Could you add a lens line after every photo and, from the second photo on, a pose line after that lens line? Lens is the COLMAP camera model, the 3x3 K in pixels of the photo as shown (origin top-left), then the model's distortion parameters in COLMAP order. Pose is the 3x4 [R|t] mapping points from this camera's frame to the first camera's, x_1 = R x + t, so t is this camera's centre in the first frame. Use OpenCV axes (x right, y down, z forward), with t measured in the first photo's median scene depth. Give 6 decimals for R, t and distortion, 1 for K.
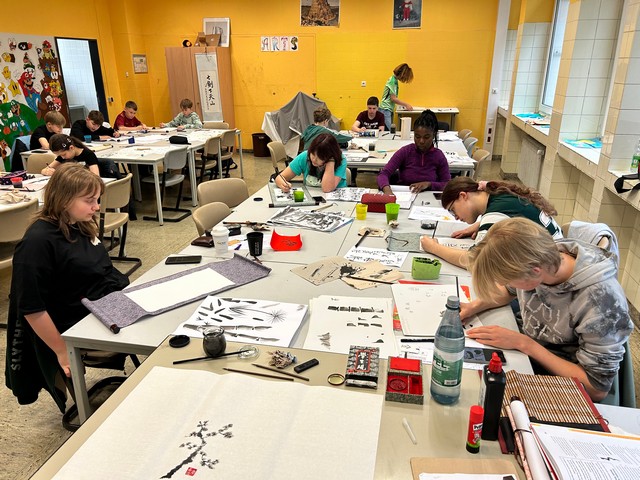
lens RADIAL K [[485.6, 0, 319.9], [0, 485.6, 239.3], [0, 0, 1]] dist [0.002097, 0.000306]
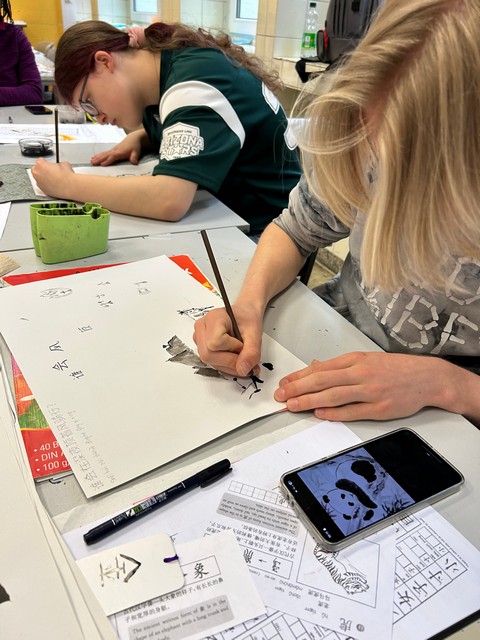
lens RADIAL K [[485.6, 0, 239.4], [0, 485.6, 317.5], [0, 0, 1]] dist [0.002097, 0.000306]
pose [[0.797004, -0.264927, 0.542769, 0.100009], [0.141034, 0.955454, 0.259263, 0.045819], [-0.587276, -0.130085, 0.798864, 0.617211]]
